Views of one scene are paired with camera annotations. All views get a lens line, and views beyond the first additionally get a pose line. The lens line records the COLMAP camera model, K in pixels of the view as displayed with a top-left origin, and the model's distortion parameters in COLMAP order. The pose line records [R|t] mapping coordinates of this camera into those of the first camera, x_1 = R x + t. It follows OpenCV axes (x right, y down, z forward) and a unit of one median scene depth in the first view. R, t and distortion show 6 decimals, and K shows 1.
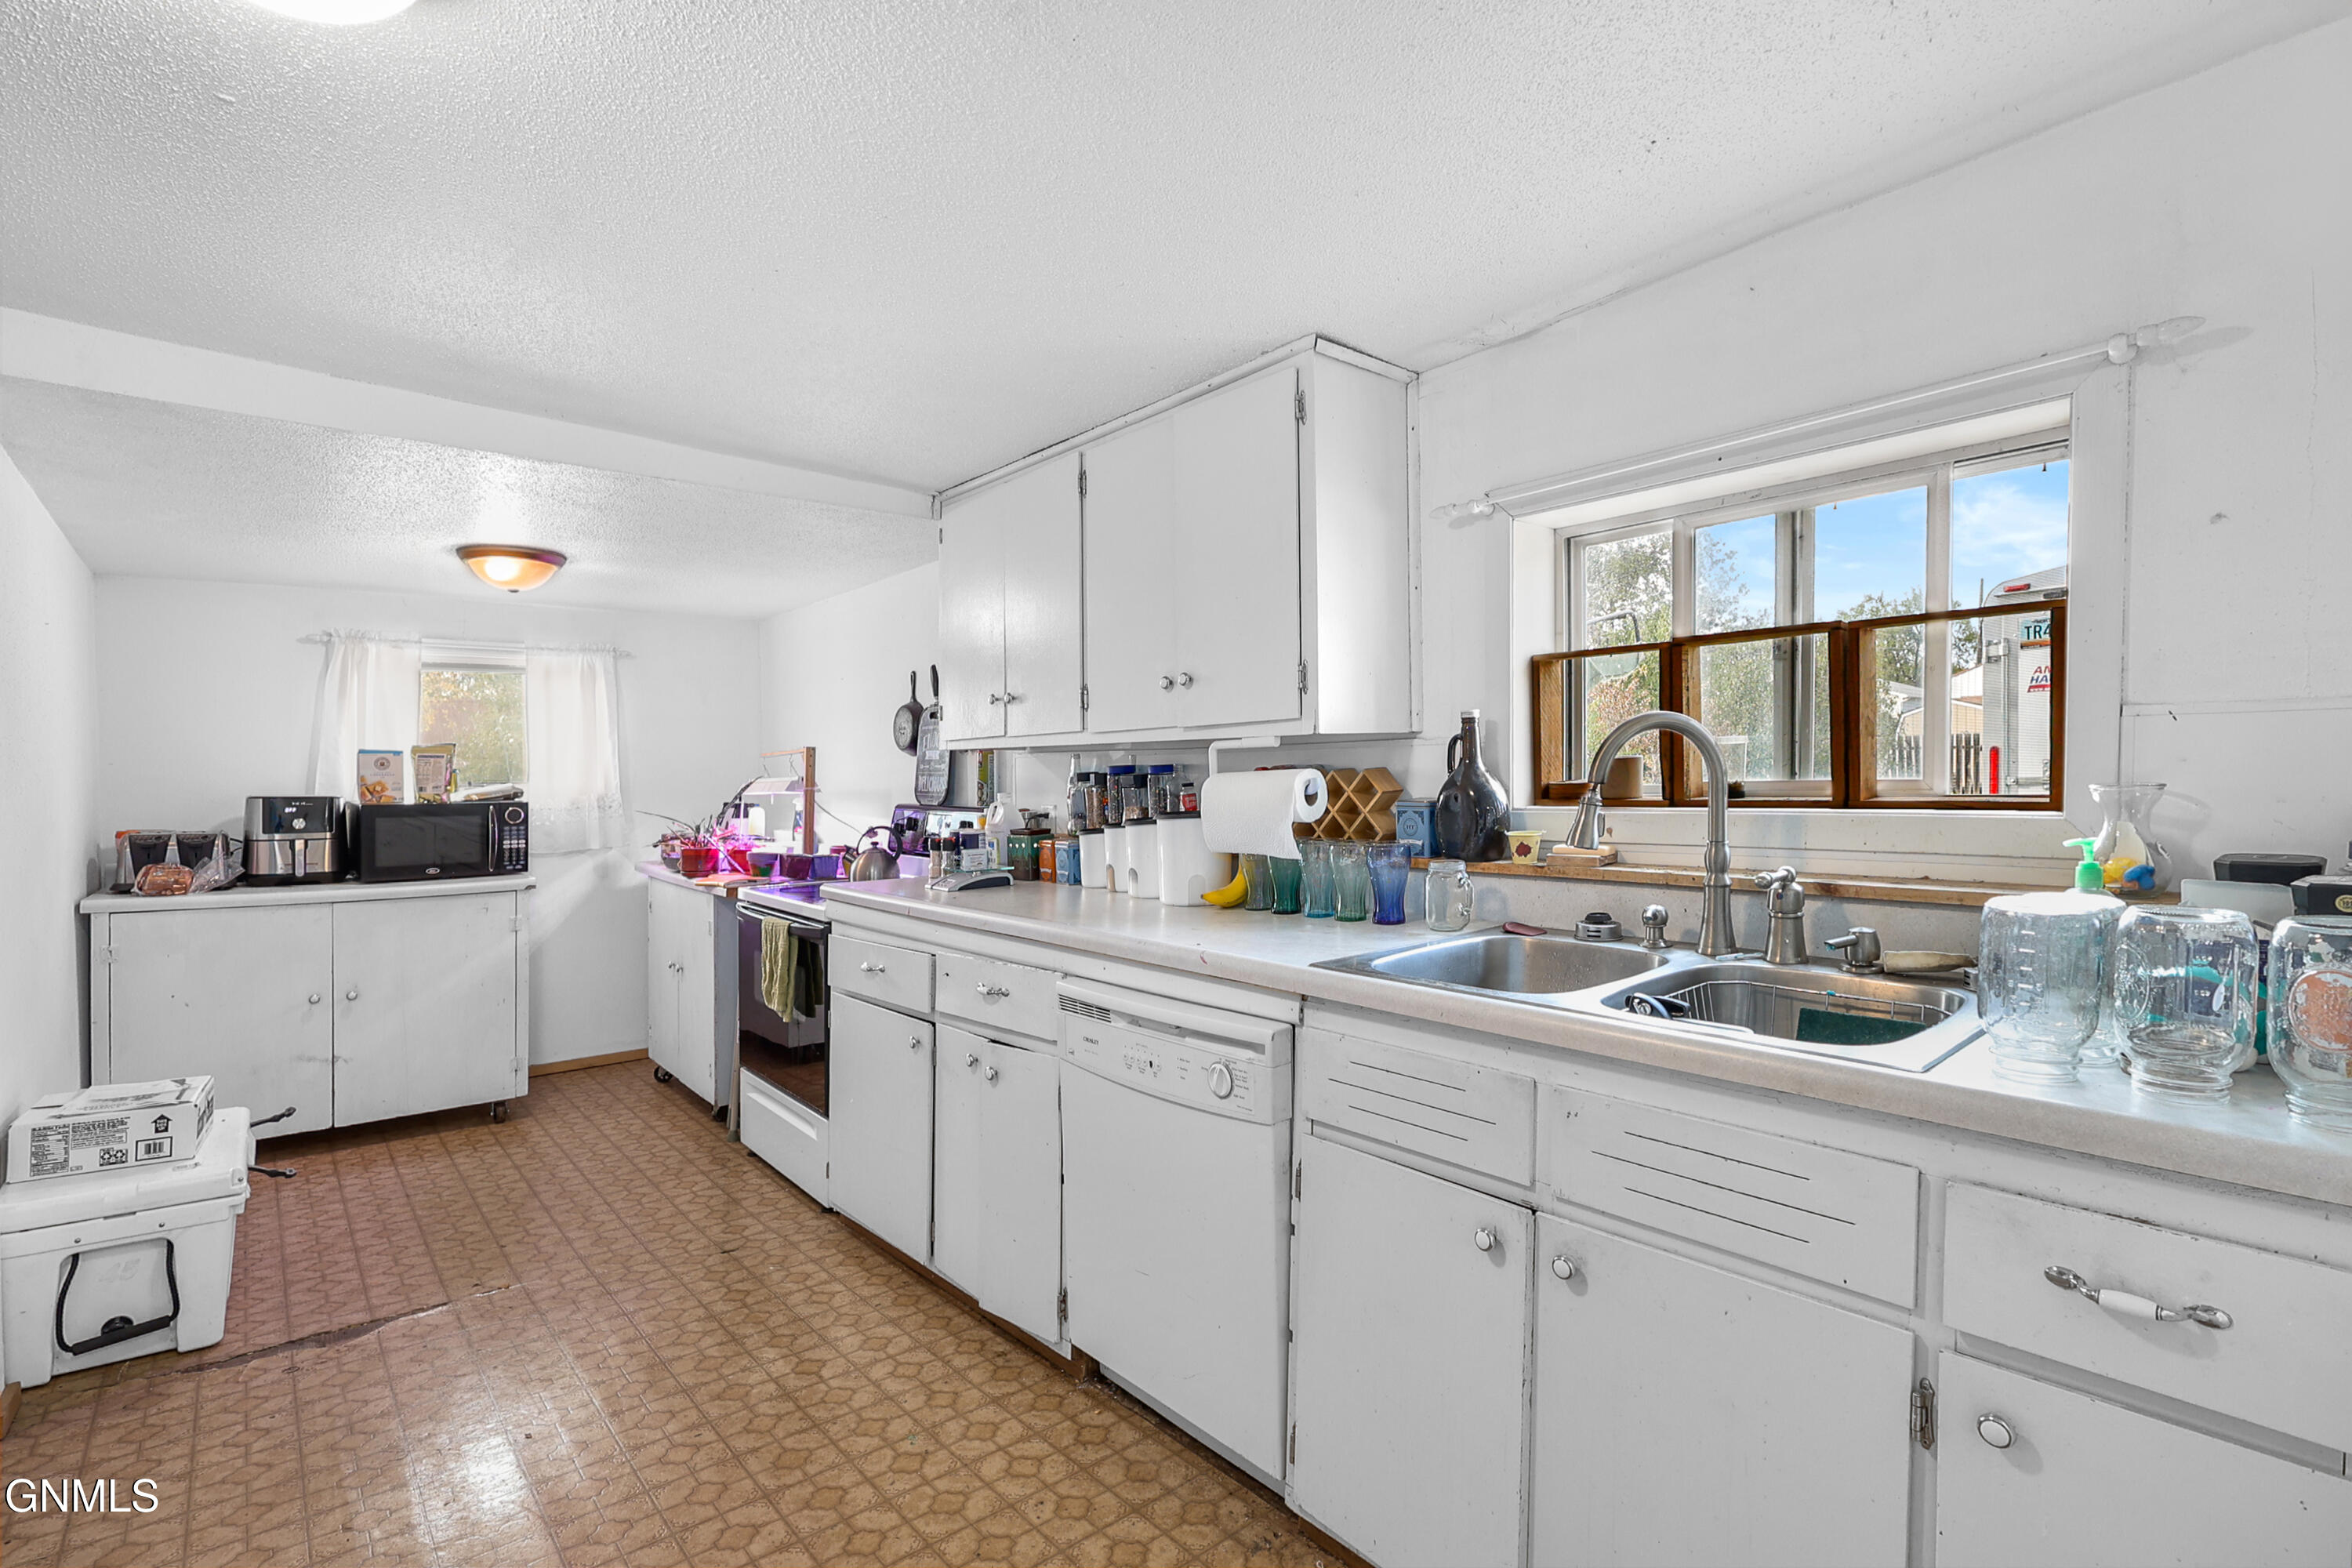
lens RADIAL K [[1088.5, 0, 1170.6], [0, 1088.5, 776.6], [0, 0, 1]] dist [-0.001188, 0.000240]
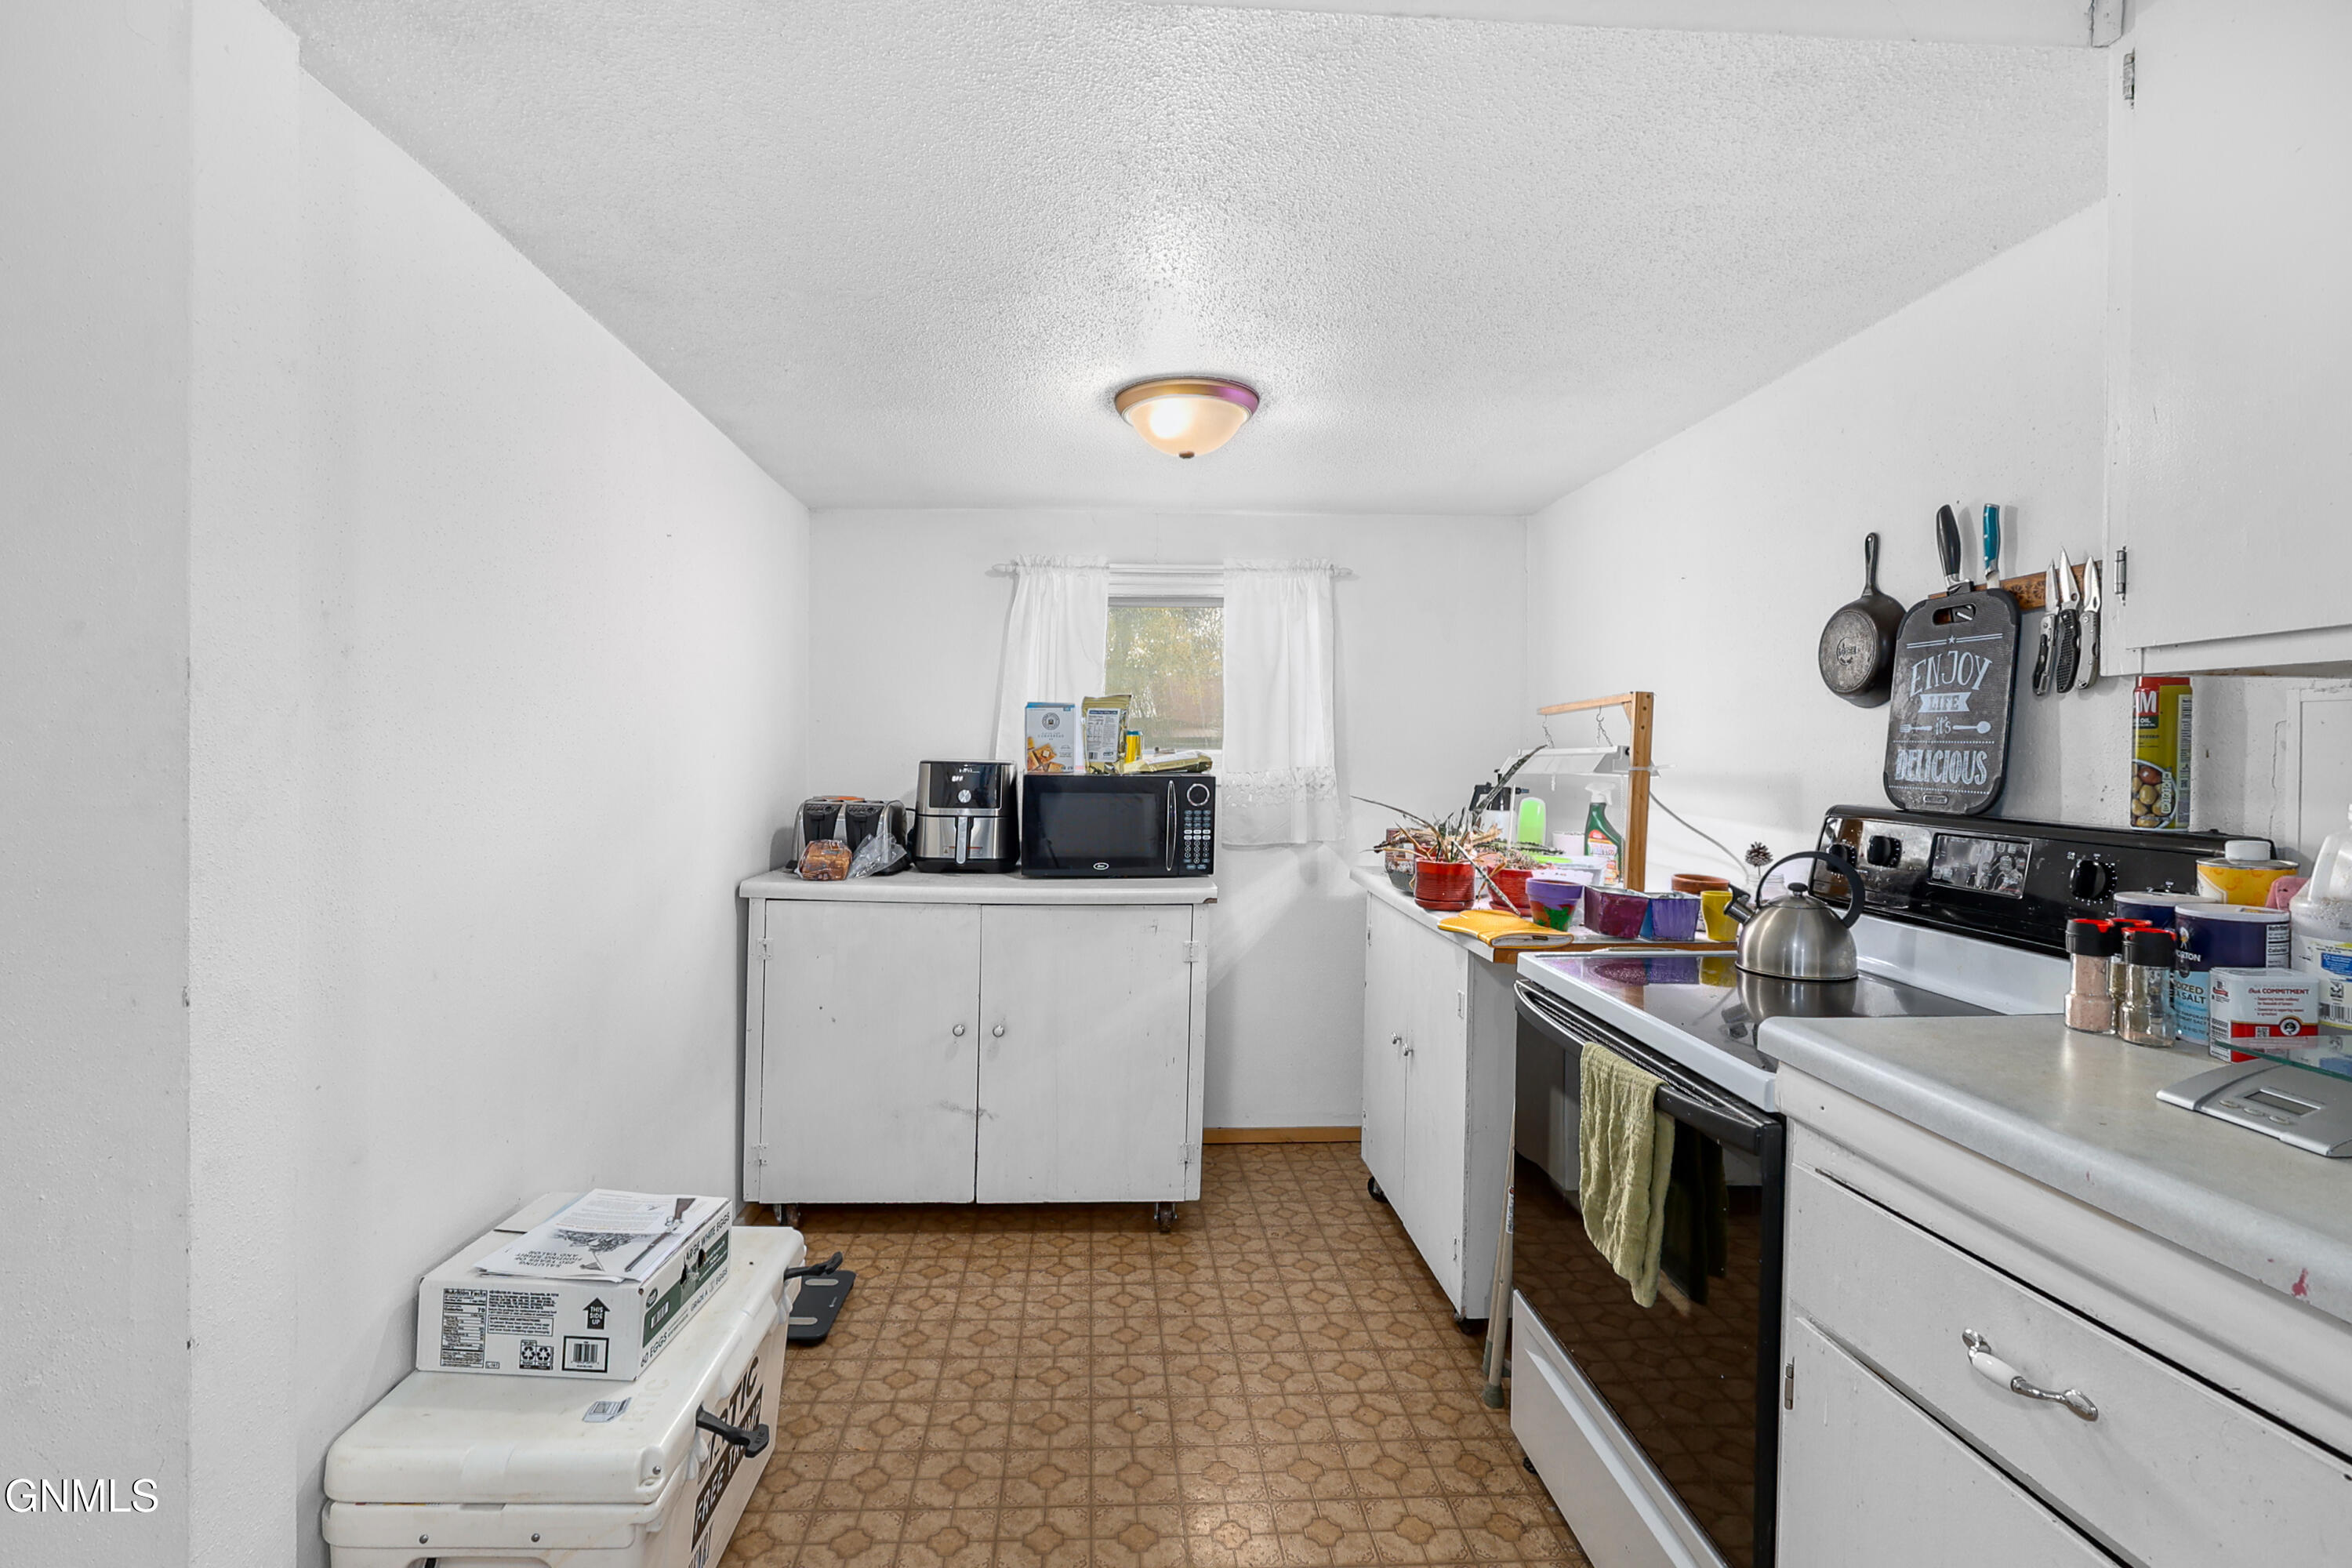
lens RADIAL K [[1049.6, 0, 1176.0], [0, 1049.6, 784.0], [0, 0, 1]] dist [-0.003902, -0.000649]
pose [[0.805495, 0.035777, -0.591521, -0.239393], [-0.017103, 0.999164, 0.037143, 0.003470], [0.592356, -0.019801, 0.805433, 0.505162]]
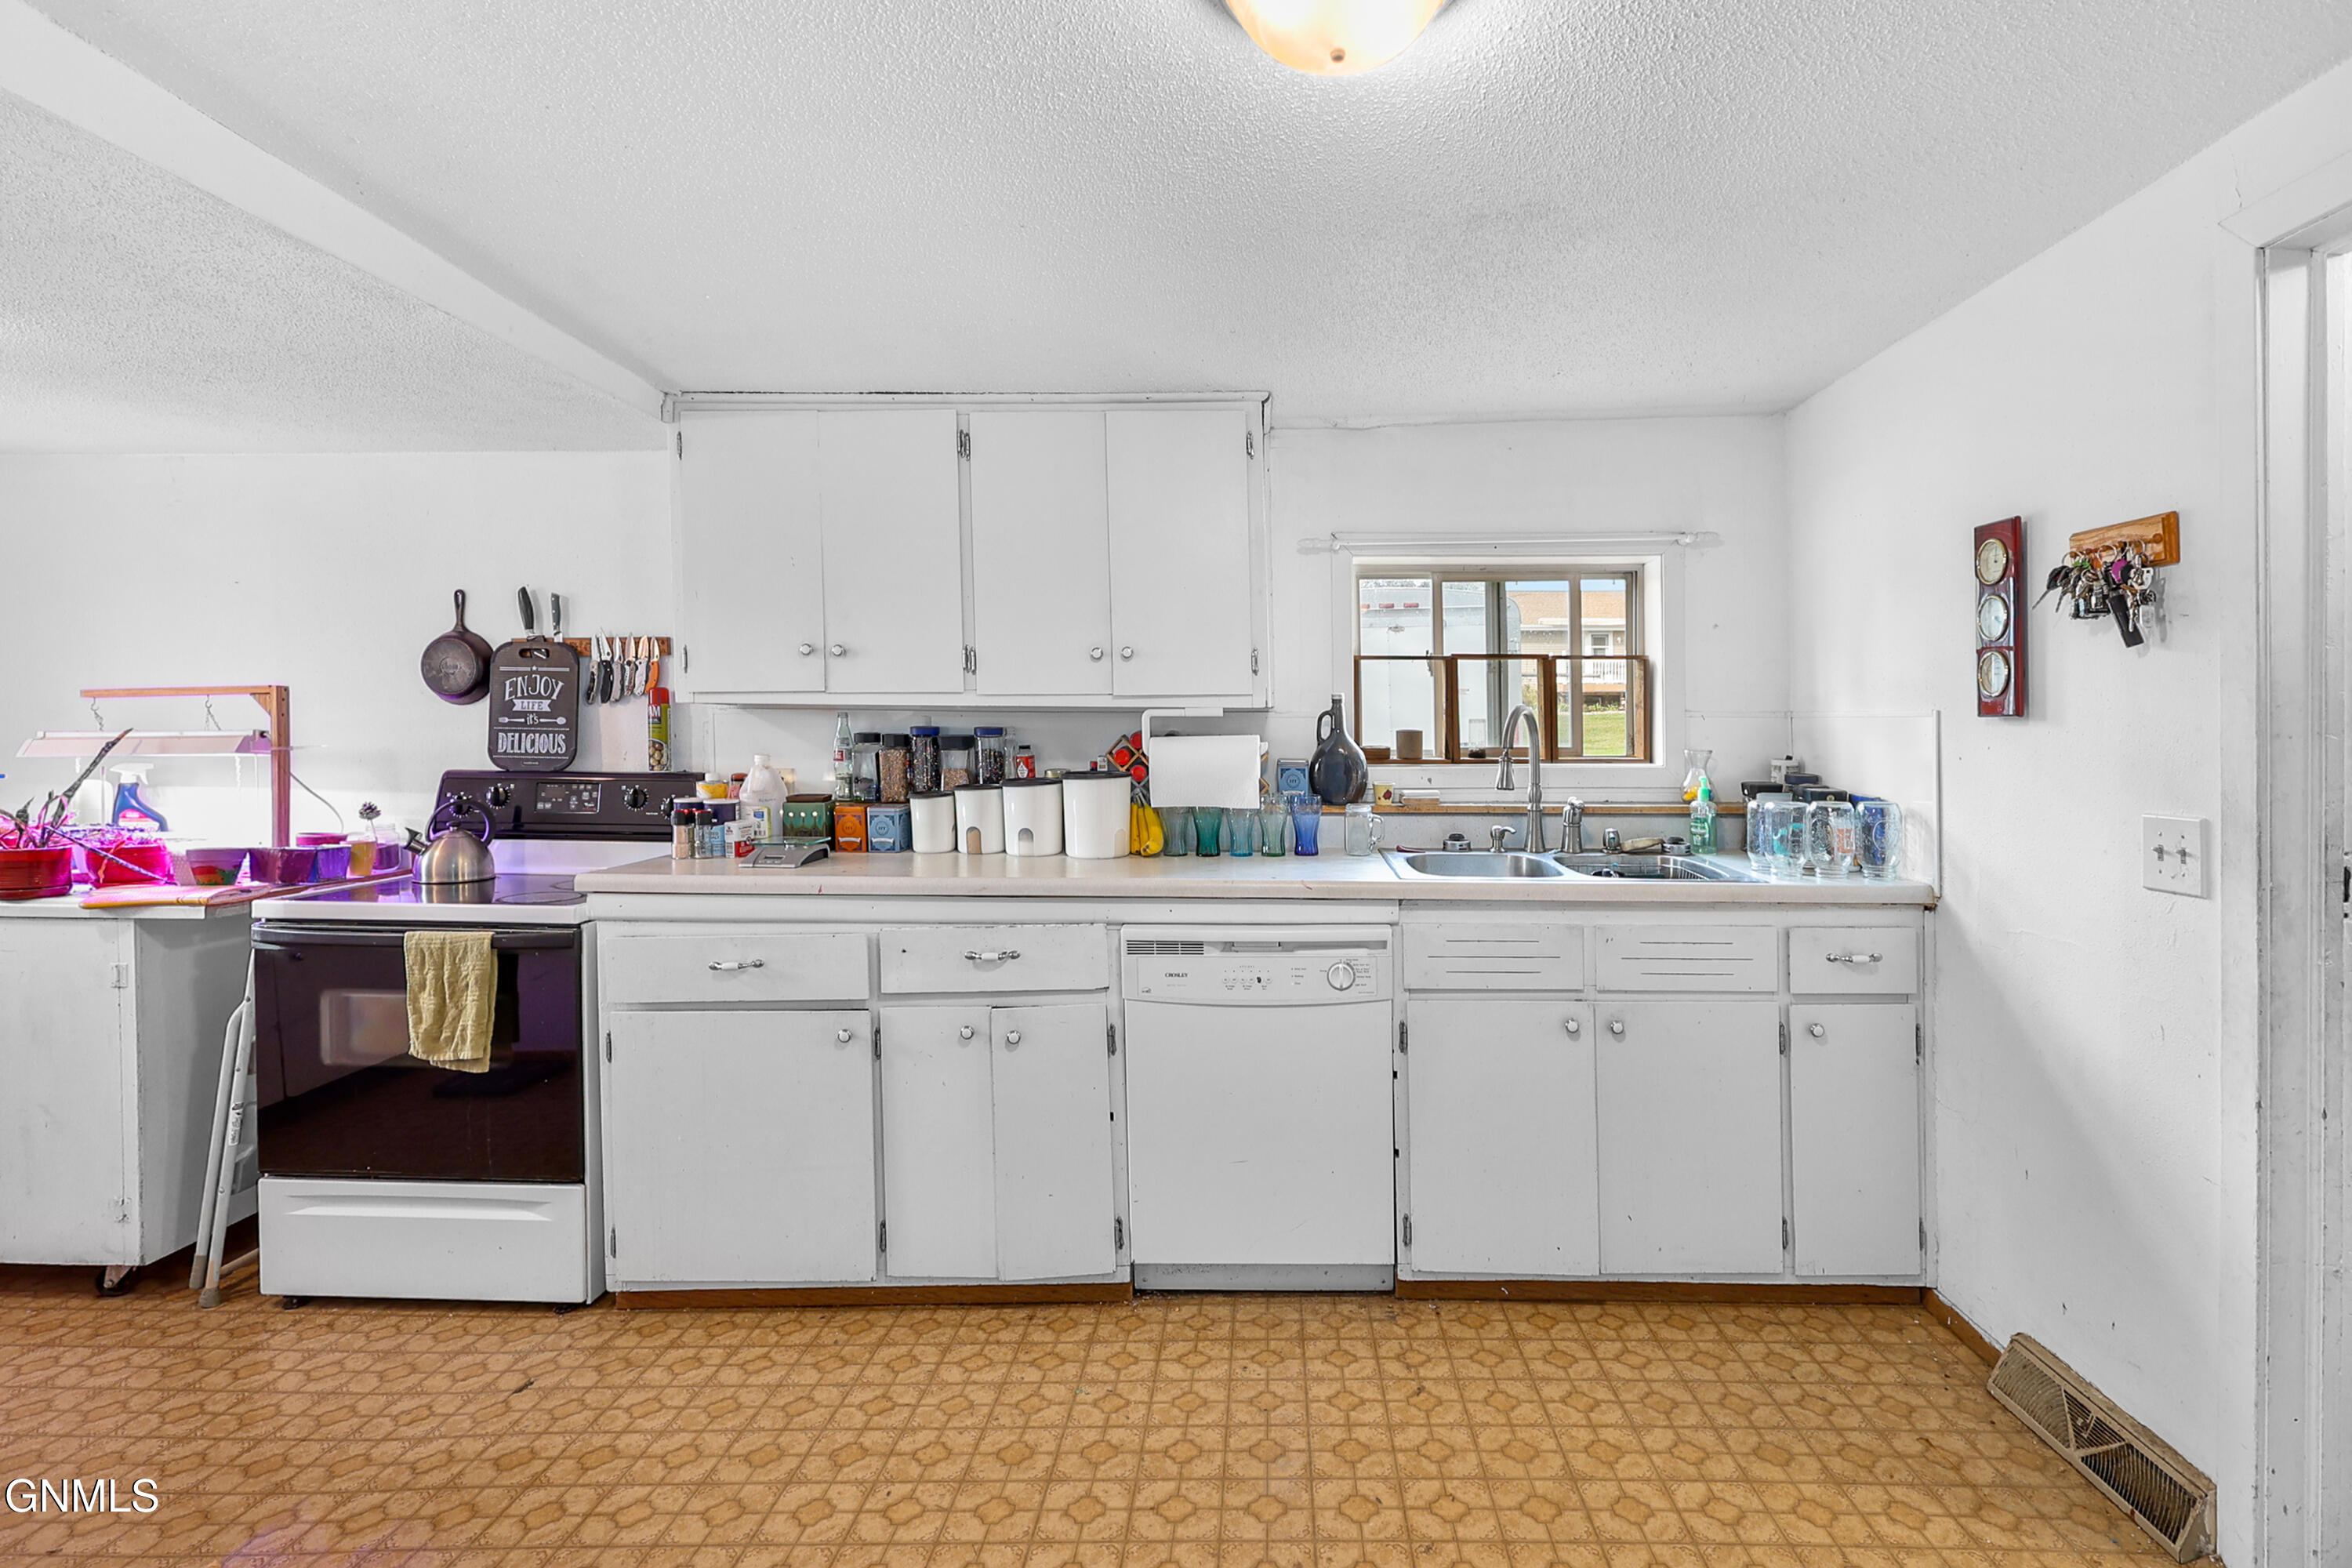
lens RADIAL K [[1162.2, 0, 1253.3], [0, 1162.2, 695.3], [0, 0, 1]] dist [-0.001118, 0.000203]
pose [[0.639814, 0.040251, 0.767475, -0.573035], [-0.010831, 0.999001, -0.043364, 0.003168], [-0.768453, 0.019432, 0.639611, 0.099073]]
